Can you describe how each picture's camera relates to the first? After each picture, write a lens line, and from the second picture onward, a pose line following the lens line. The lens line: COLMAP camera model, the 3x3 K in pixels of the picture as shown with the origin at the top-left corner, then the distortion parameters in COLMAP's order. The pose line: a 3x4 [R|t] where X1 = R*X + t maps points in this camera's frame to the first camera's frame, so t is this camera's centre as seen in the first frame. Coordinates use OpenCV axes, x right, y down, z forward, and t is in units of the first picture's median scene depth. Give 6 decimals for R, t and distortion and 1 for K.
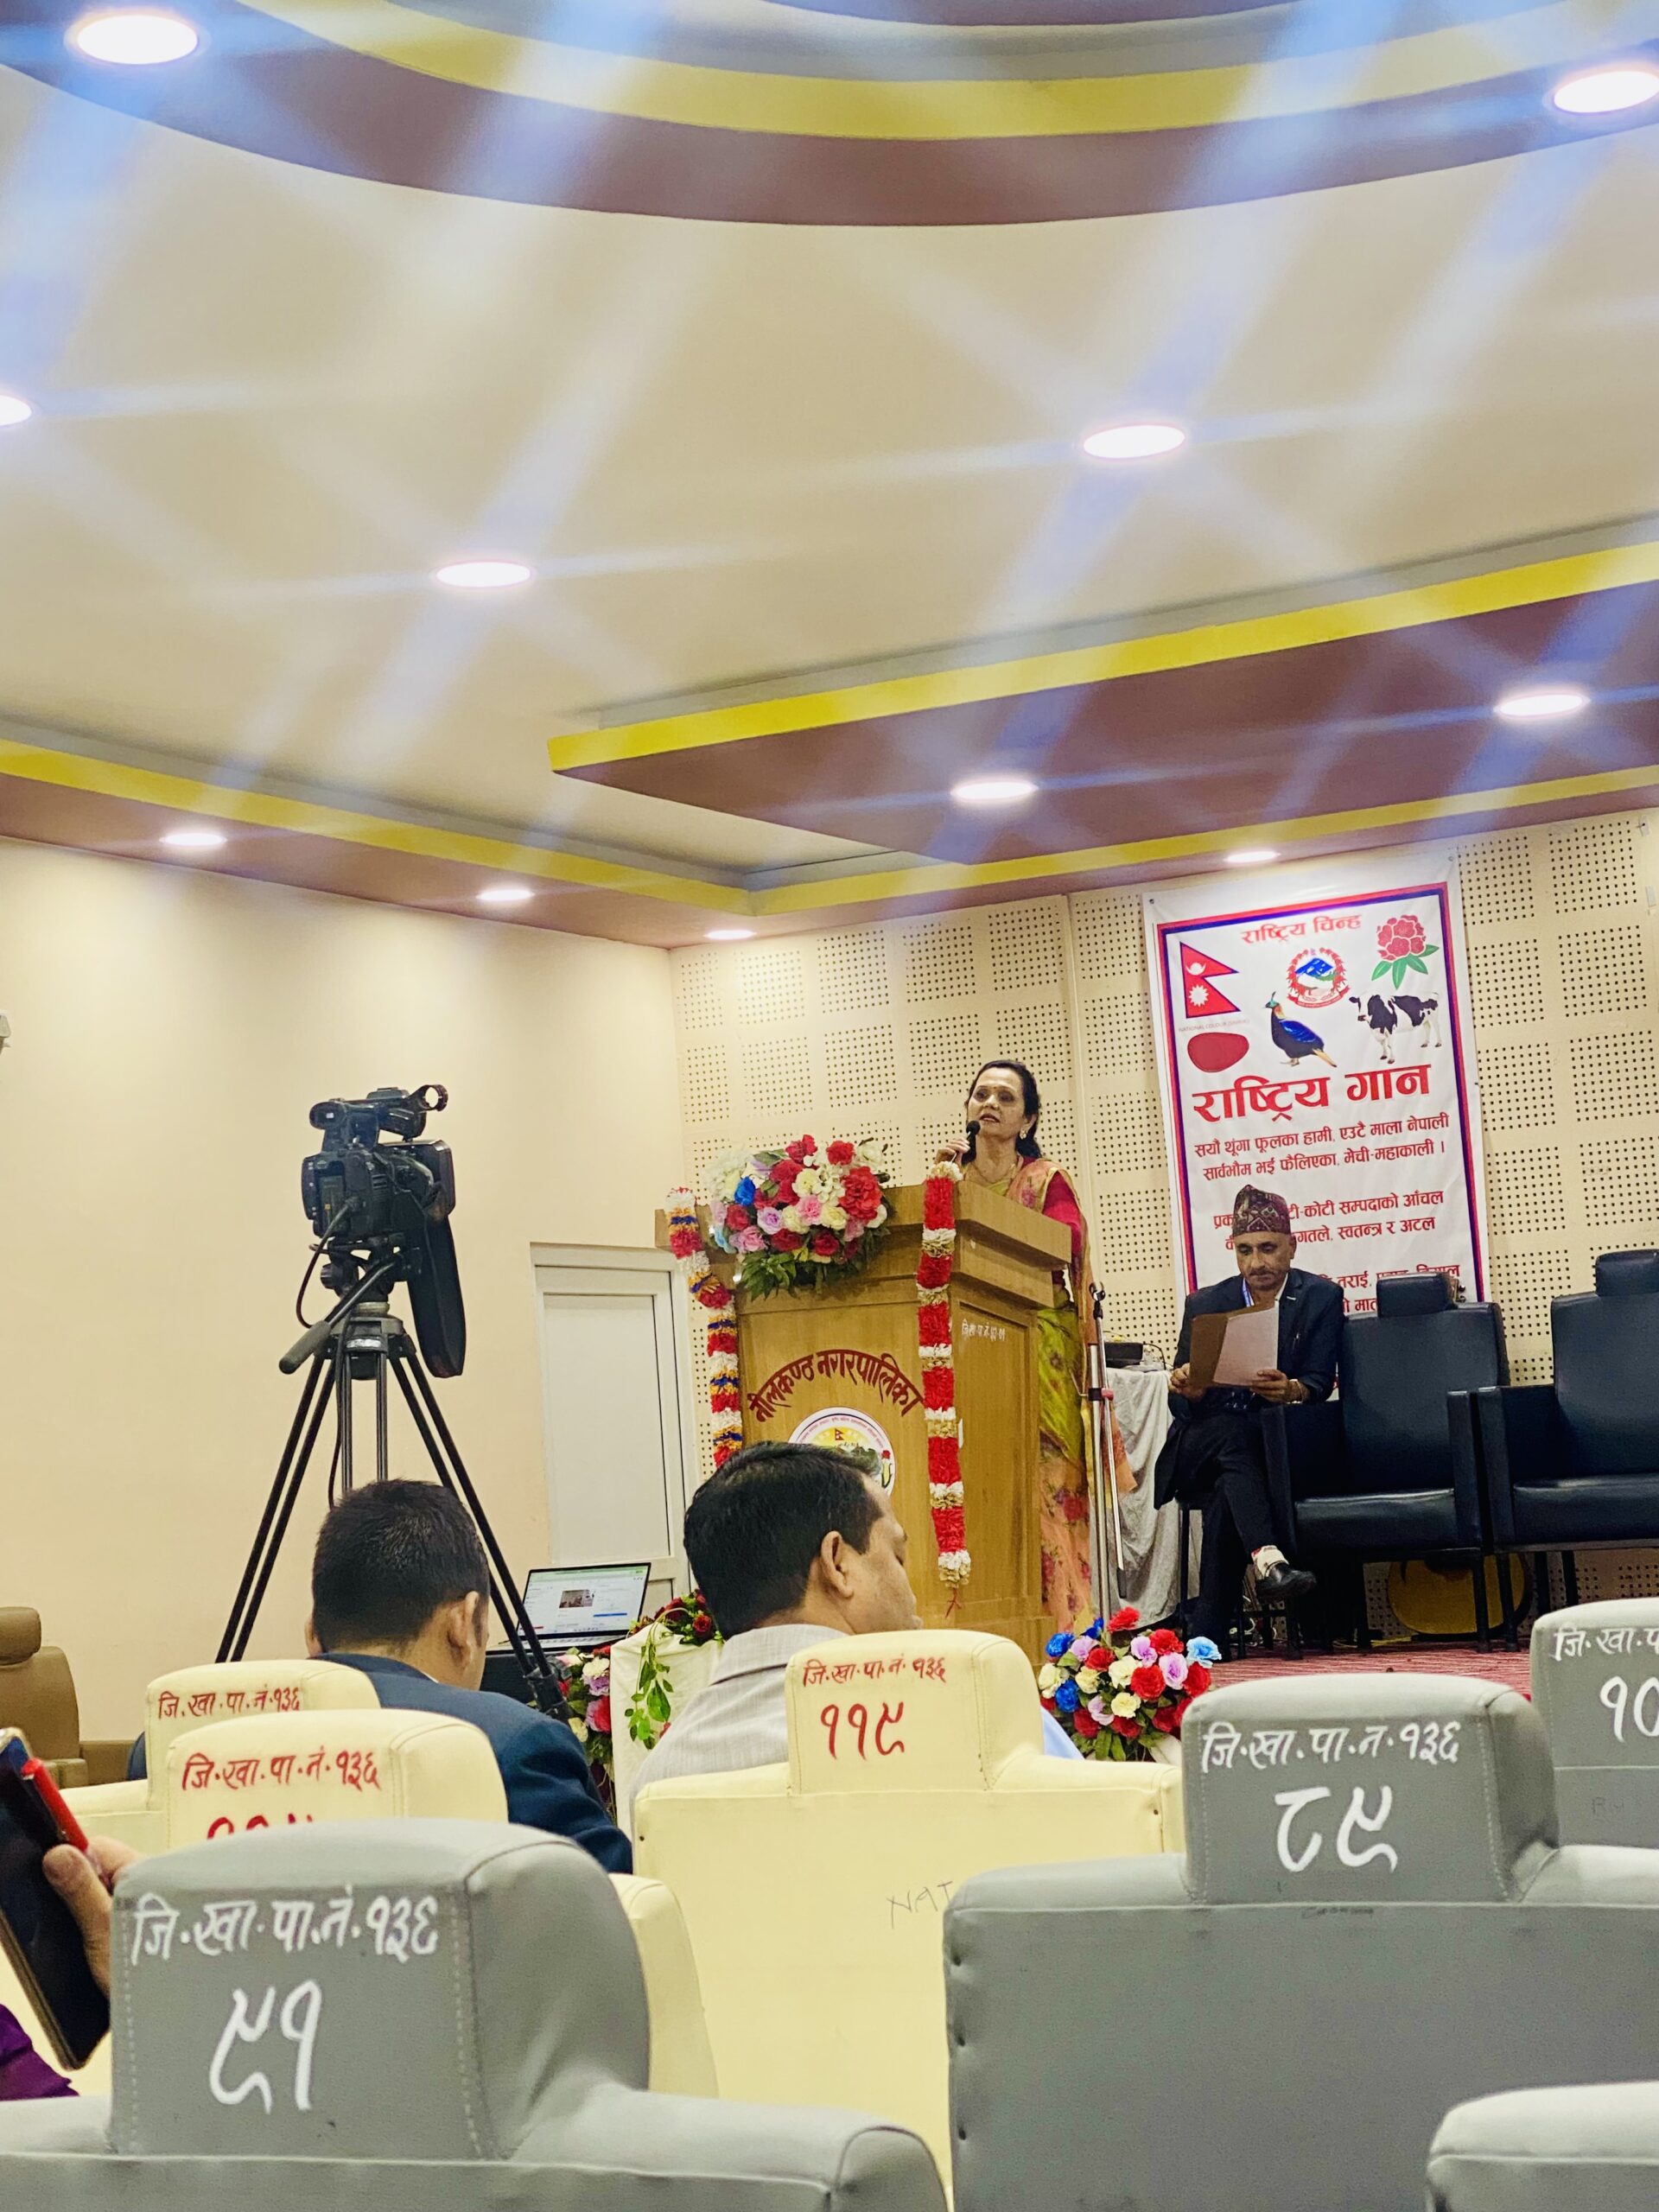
lens RADIAL K [[3900.7, 0, 844.4], [0, 3900.7, 1072.8], [0, 0, 1]] dist [0.063050, 0.791666]
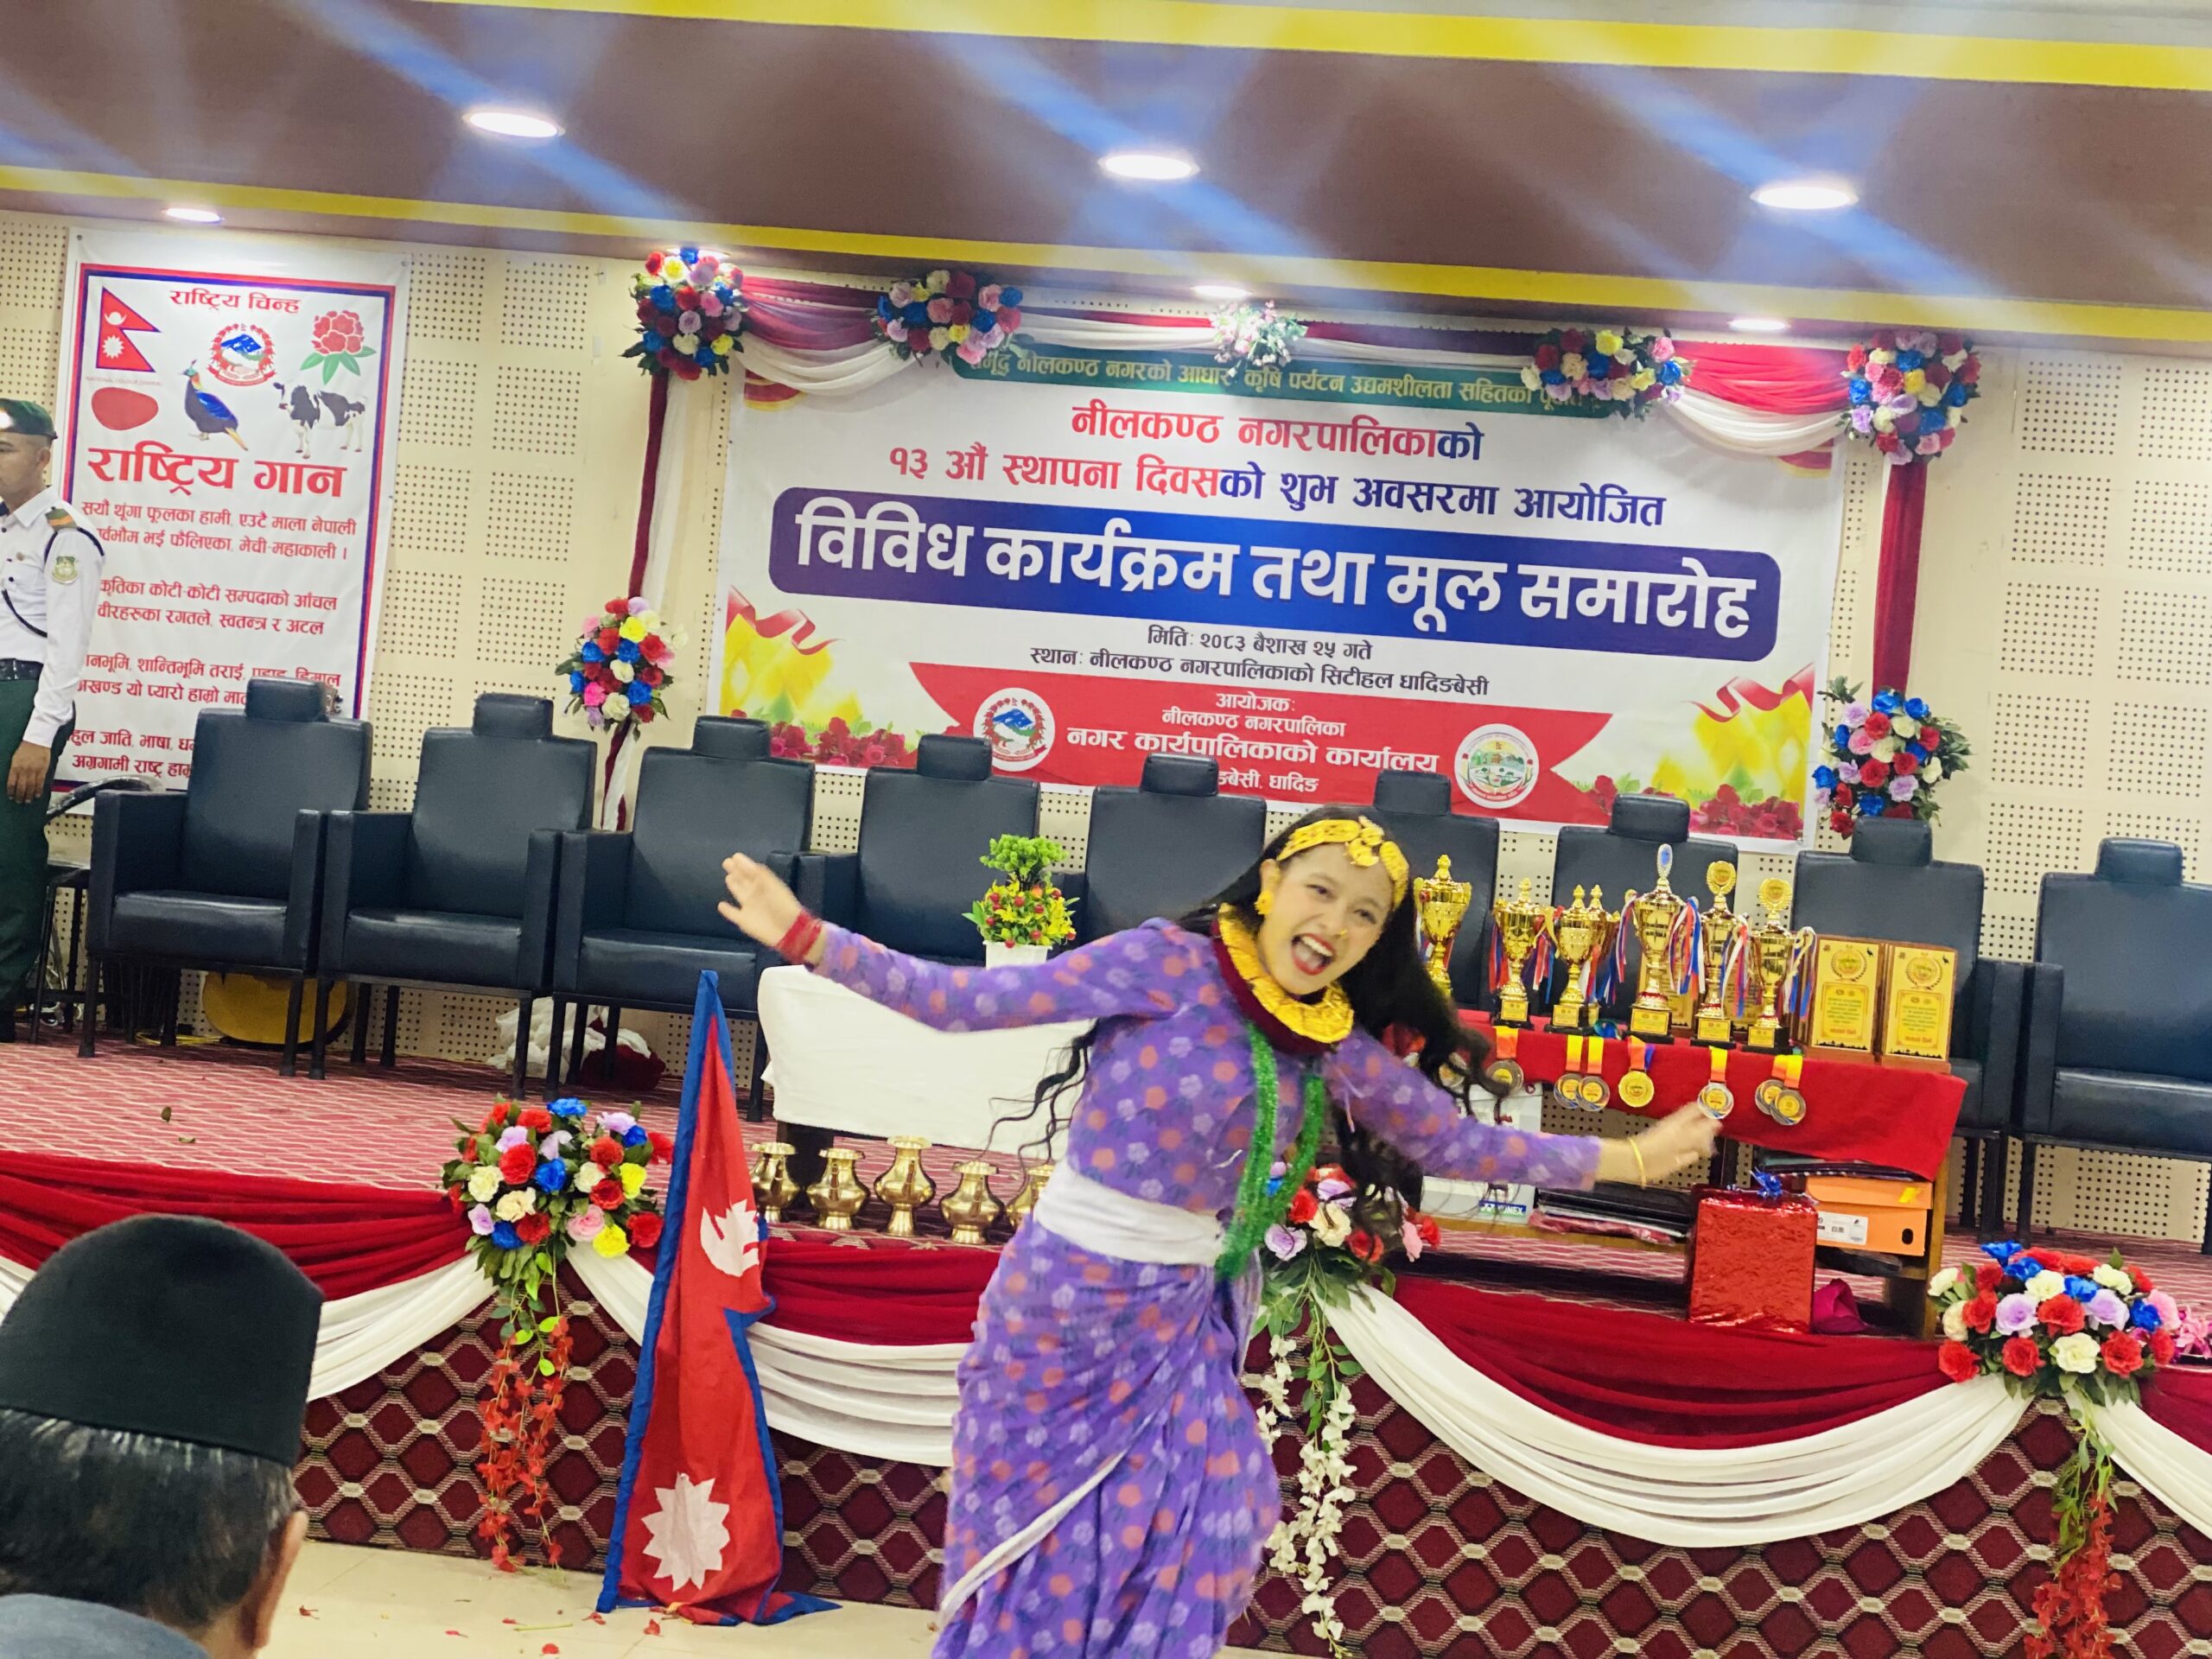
lens RADIAL K [[3330.3, 0, 1113.6], [0, 3330.3, 789.9], [0, 0, 1]] dist [0.060469, 0.948619]
pose [[0.917807, 0.156113, 0.365047, 0.032648], [-0.191351, 0.979549, 0.062193, -0.012367], [-0.347872, -0.126933, 0.928910, 0.145482]]
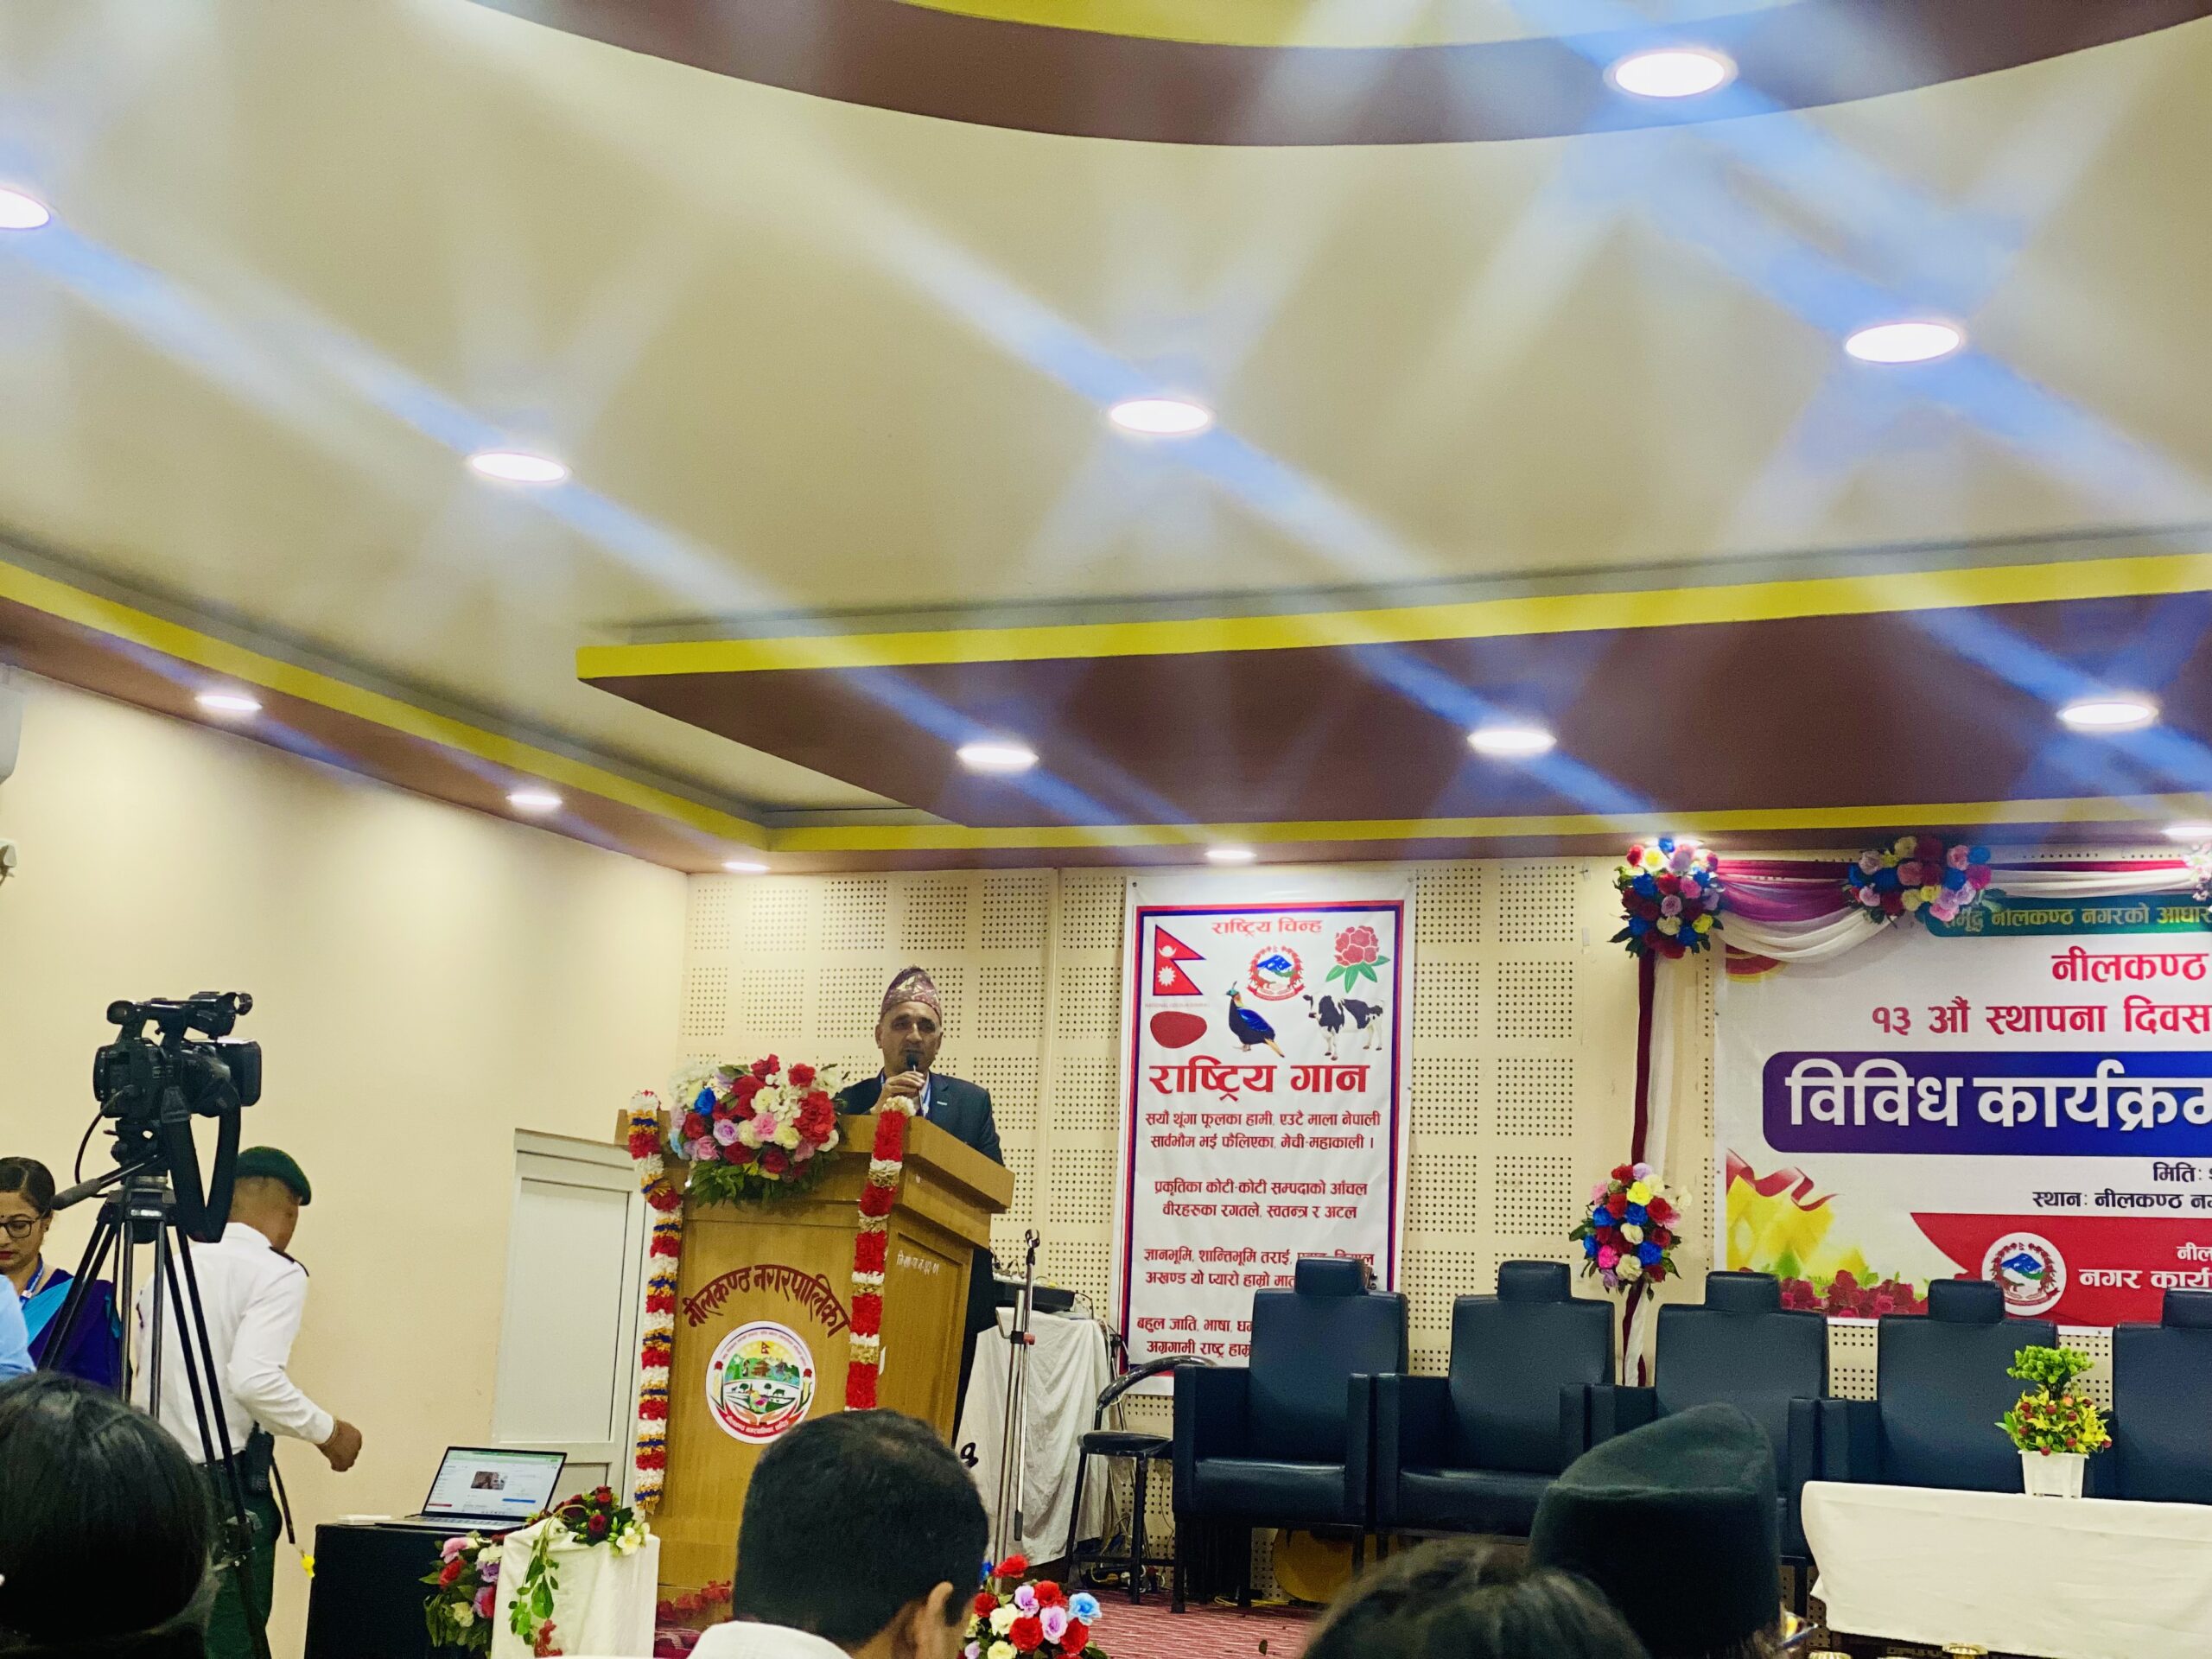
lens RADIAL K [[3293.2, 0, 1099.5], [0, 3293.2, 795.3], [0, 0, 1]] dist [0.130604, 0.112996]
pose [[0.989942, 0.128987, 0.058121, 0.013101], [-0.124350, 0.989217, -0.077379, 0.003867], [-0.067475, 0.069374, 0.995306, 0.090334]]
